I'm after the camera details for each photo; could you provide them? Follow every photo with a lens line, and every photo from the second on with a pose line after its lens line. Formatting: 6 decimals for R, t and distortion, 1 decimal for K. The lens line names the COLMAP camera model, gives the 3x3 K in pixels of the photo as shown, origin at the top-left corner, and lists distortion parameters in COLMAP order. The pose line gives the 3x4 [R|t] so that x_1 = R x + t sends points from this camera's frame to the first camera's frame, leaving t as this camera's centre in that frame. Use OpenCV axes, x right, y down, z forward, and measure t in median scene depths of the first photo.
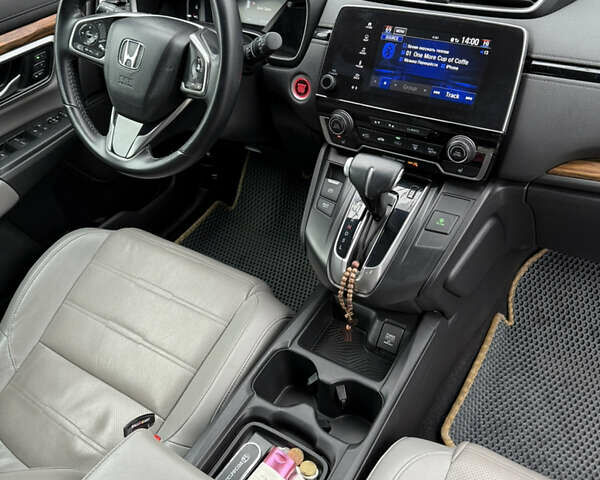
lens RADIAL K [[542.3, 0, 283.9], [0, 542.3, 238.8], [0, 0, 1]] dist [0.142064, -0.260698]
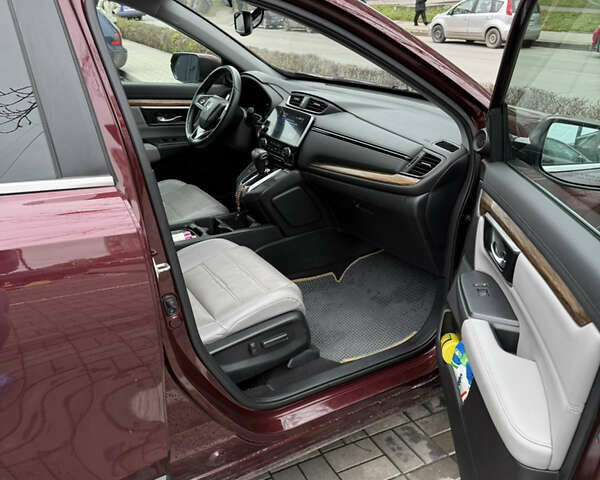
lens RADIAL K [[542.3, 0, 283.9], [0, 542.3, 238.8], [0, 0, 1]] dist [0.142064, -0.260698]
pose [[0.885457, 0.286552, -0.365860, 1.315126], [-0.389709, 0.886732, -0.248663, 0.836176], [0.253165, 0.362759, 0.896835, -1.203320]]
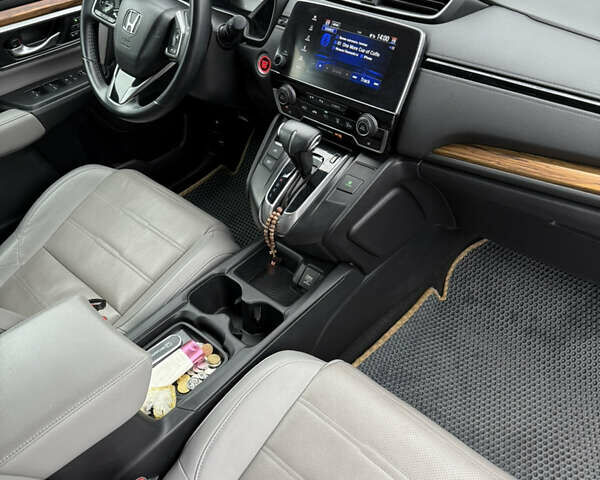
lens RADIAL K [[542.3, 0, 283.9], [0, 542.3, 238.8], [0, 0, 1]] dist [0.142064, -0.260698]
pose [[0.983581, 0.144978, -0.107468, 0.278788], [-0.144637, 0.989424, 0.011000, 0.095650], [0.107926, 0.004724, 0.994148, -0.225013]]
